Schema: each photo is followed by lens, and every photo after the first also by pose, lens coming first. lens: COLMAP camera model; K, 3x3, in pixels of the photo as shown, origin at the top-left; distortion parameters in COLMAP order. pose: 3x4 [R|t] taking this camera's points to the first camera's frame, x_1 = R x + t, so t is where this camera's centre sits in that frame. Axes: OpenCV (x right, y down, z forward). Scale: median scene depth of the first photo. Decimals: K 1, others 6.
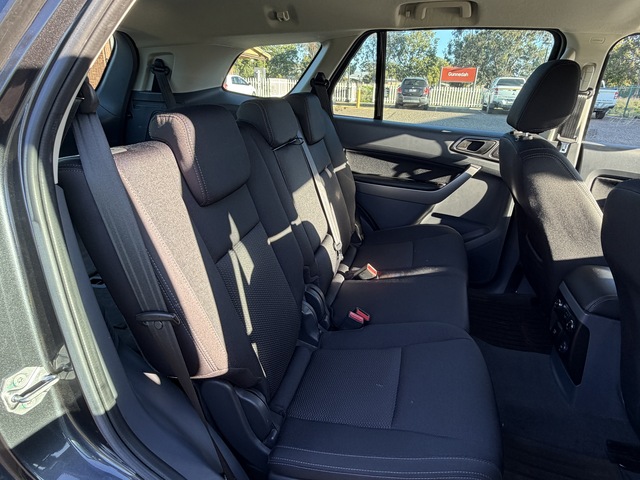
lens RADIAL K [[384.3, 0, 316.2], [0, 384.3, 243.8], [0, 0, 1]] dist [-0.002349, -0.000586]
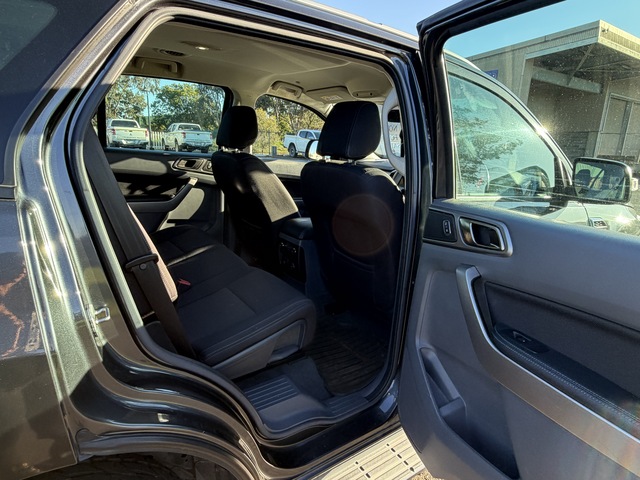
lens RADIAL K [[384.3, 0, 316.2], [0, 384.3, 243.8], [0, 0, 1]] dist [-0.002349, -0.000586]
pose [[0.620127, -0.203081, 0.757760, -0.383914], [0.275642, 0.960731, 0.031901, 0.093089], [-0.734482, 0.189088, 0.651753, -0.150189]]
